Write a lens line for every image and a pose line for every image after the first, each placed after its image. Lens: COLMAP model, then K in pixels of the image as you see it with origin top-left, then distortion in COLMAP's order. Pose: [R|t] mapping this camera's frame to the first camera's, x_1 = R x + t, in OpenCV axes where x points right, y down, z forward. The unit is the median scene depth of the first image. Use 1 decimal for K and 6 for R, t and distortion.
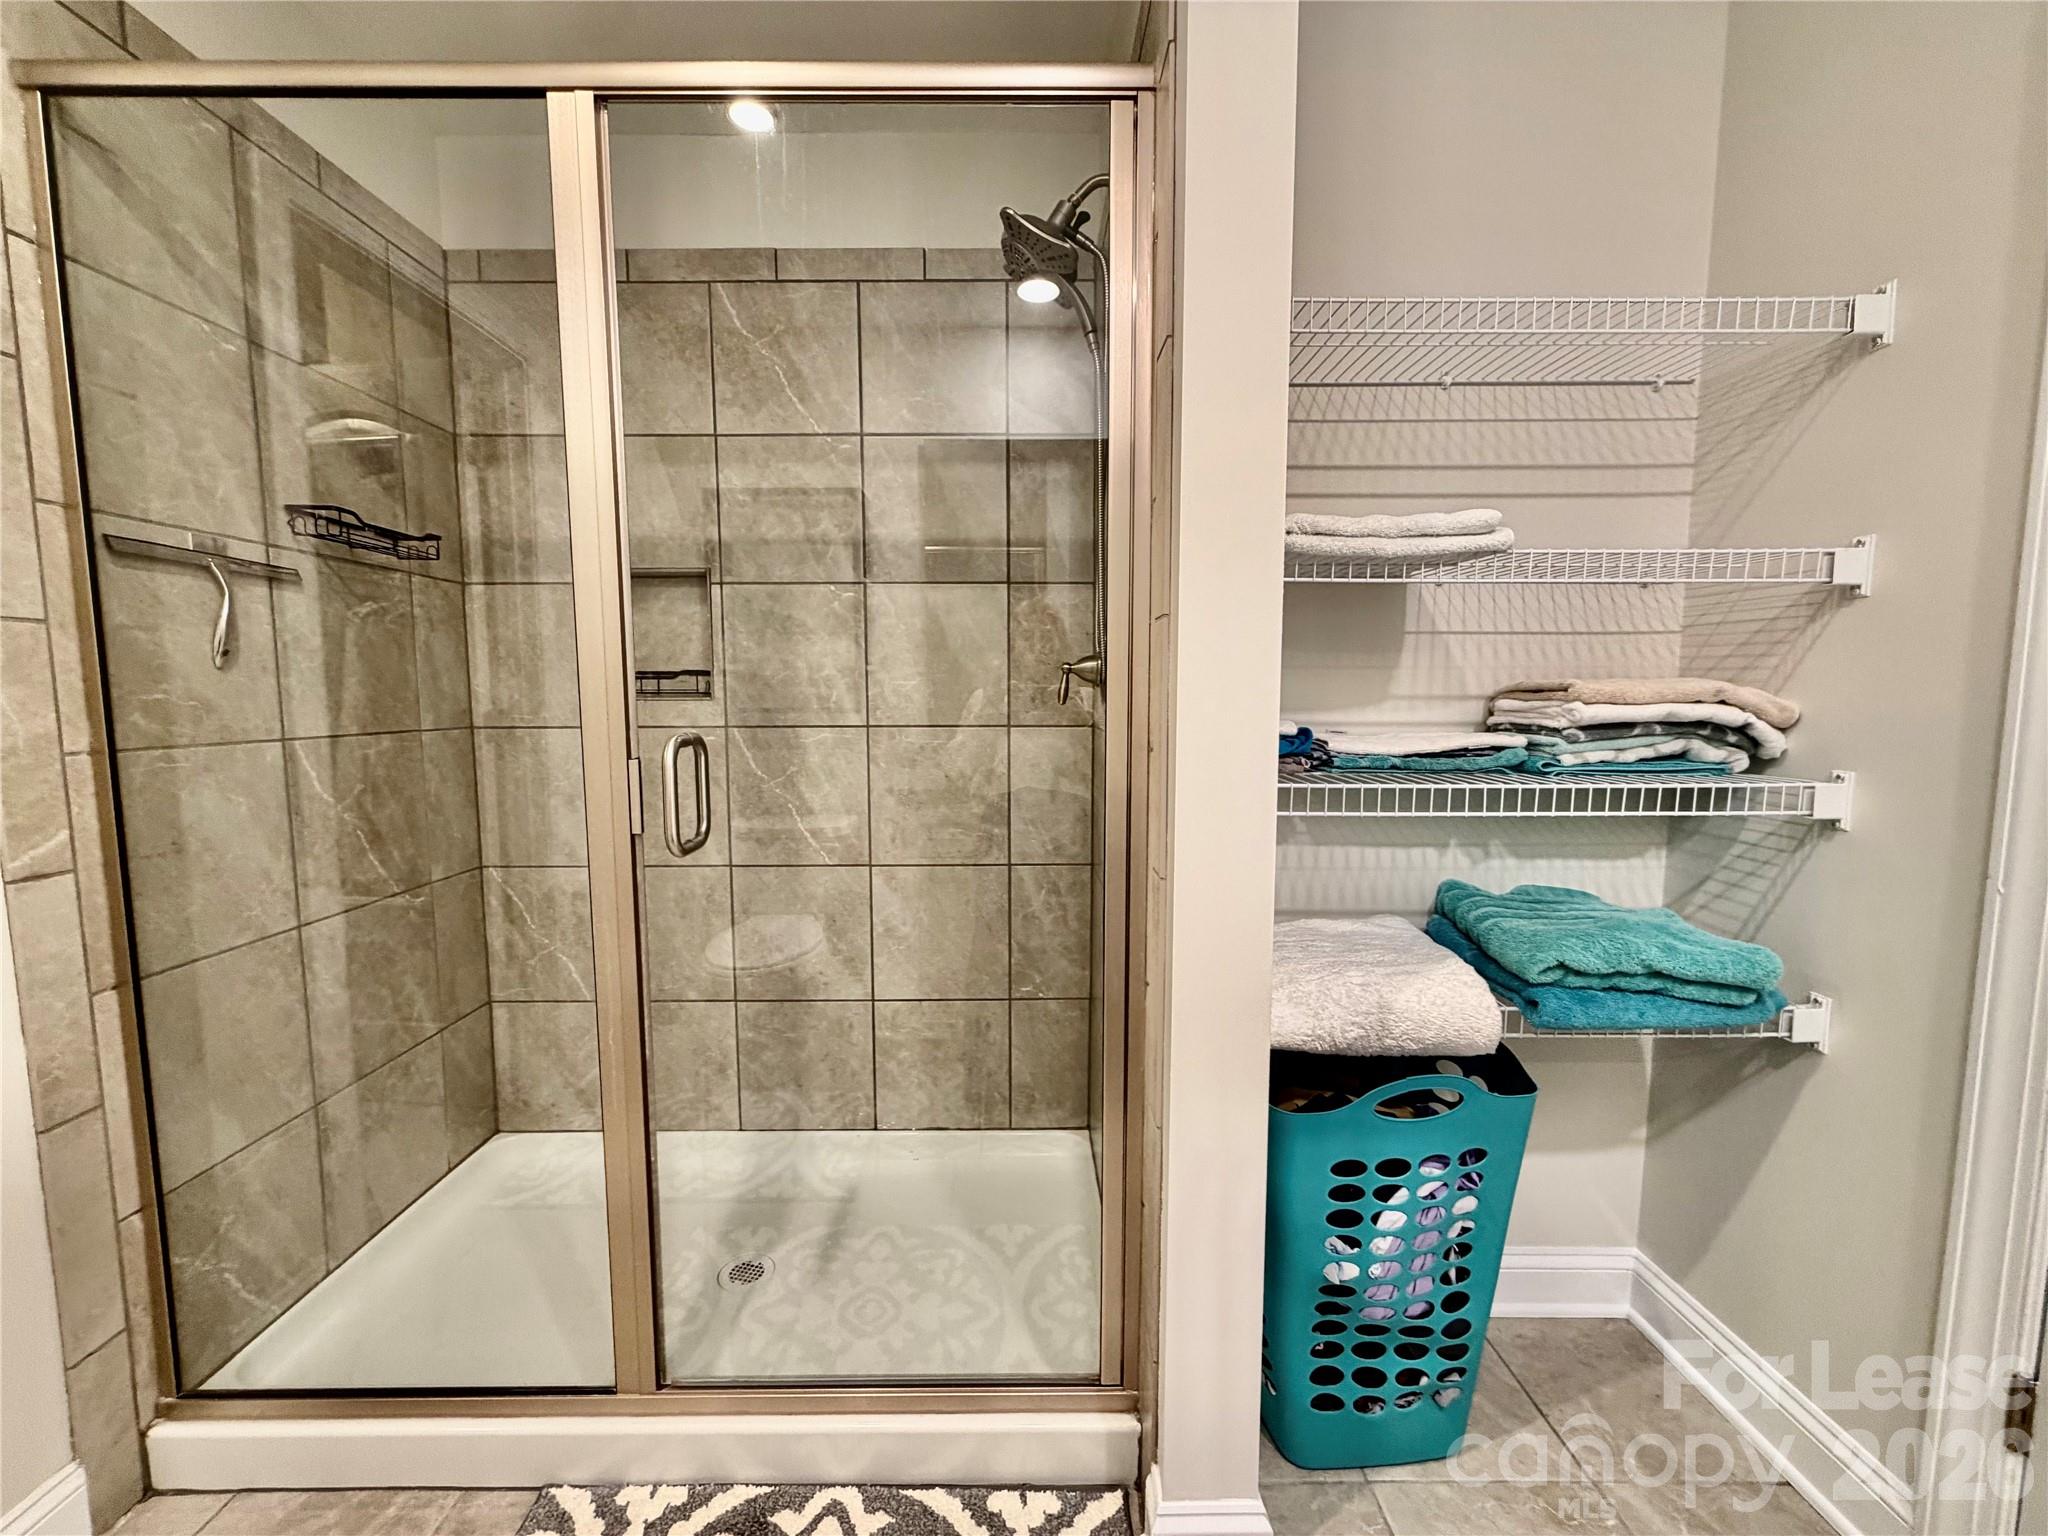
lens RADIAL K [[819.9, 0, 1017.4], [0, 819.9, 767.2], [0, 0, 1]] dist [-0.002840, -0.000430]
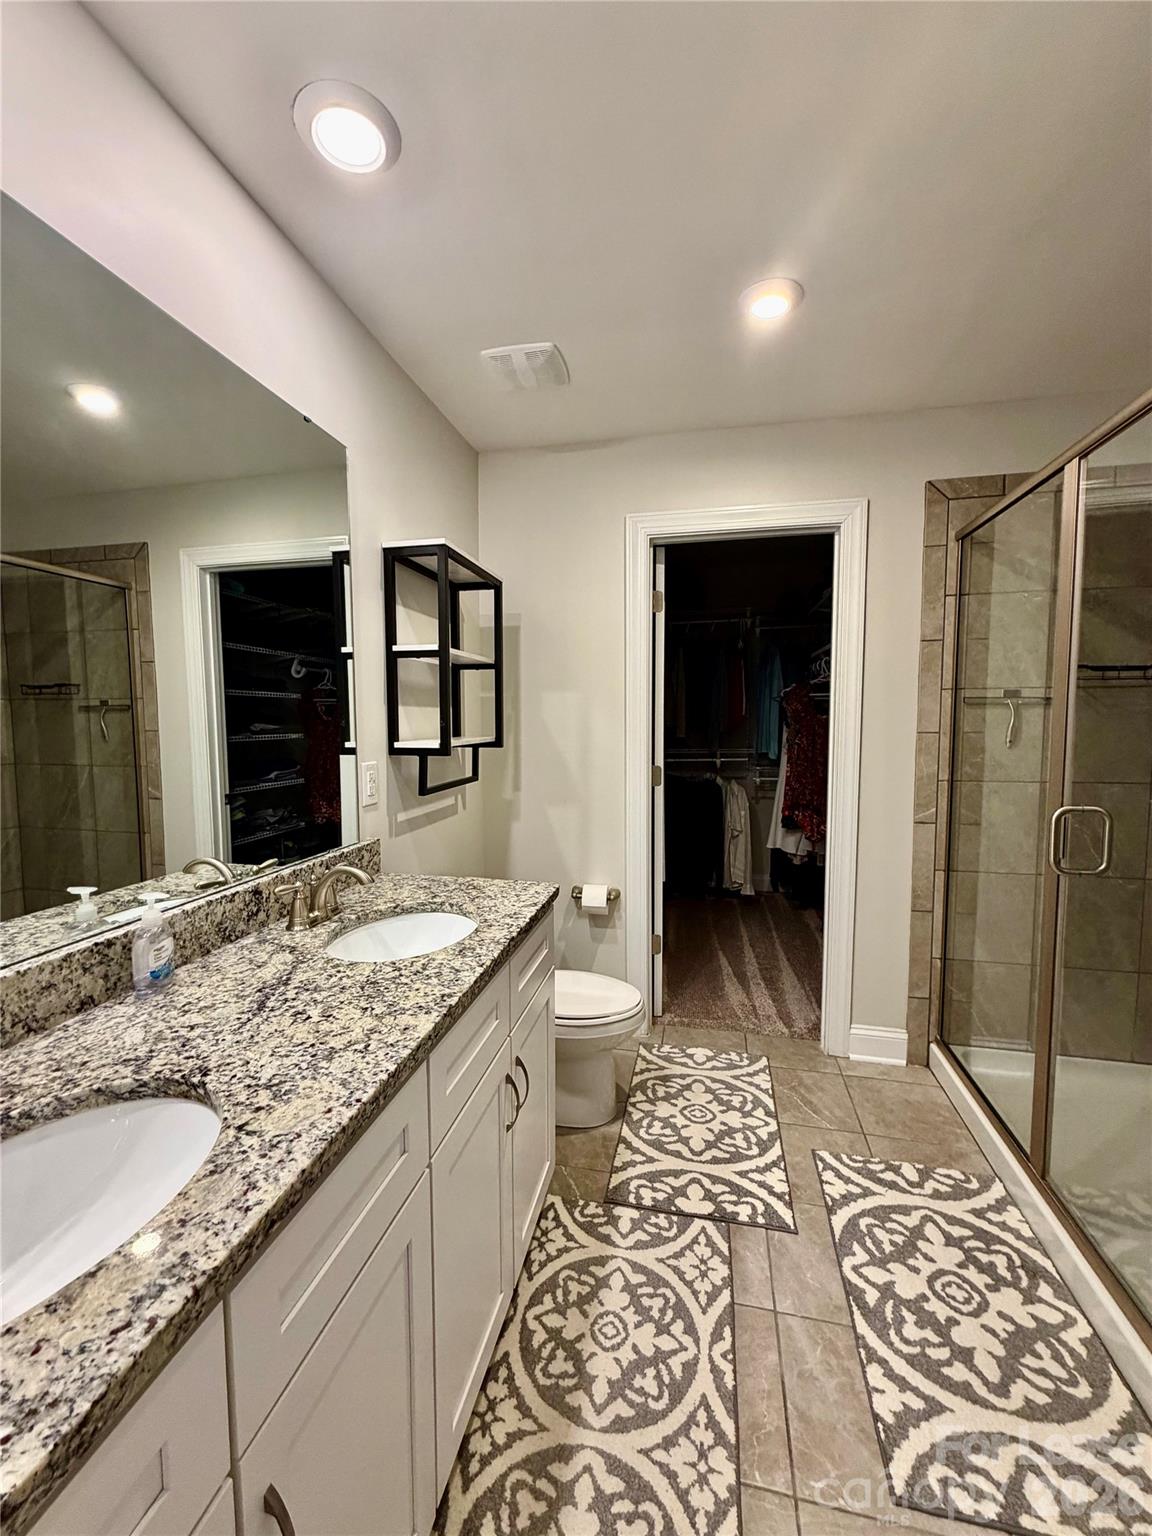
lens RADIAL K [[614.9, 0, 576.3], [0, 614.9, 762.6], [0, 0, 1]] dist [-0.002840, -0.000430]
pose [[-0.221281, 0.074904, -0.972329, 0.999874], [-0.085450, 0.991722, 0.095844, -0.154446], [0.971459, 0.104294, -0.213049, 0.233056]]
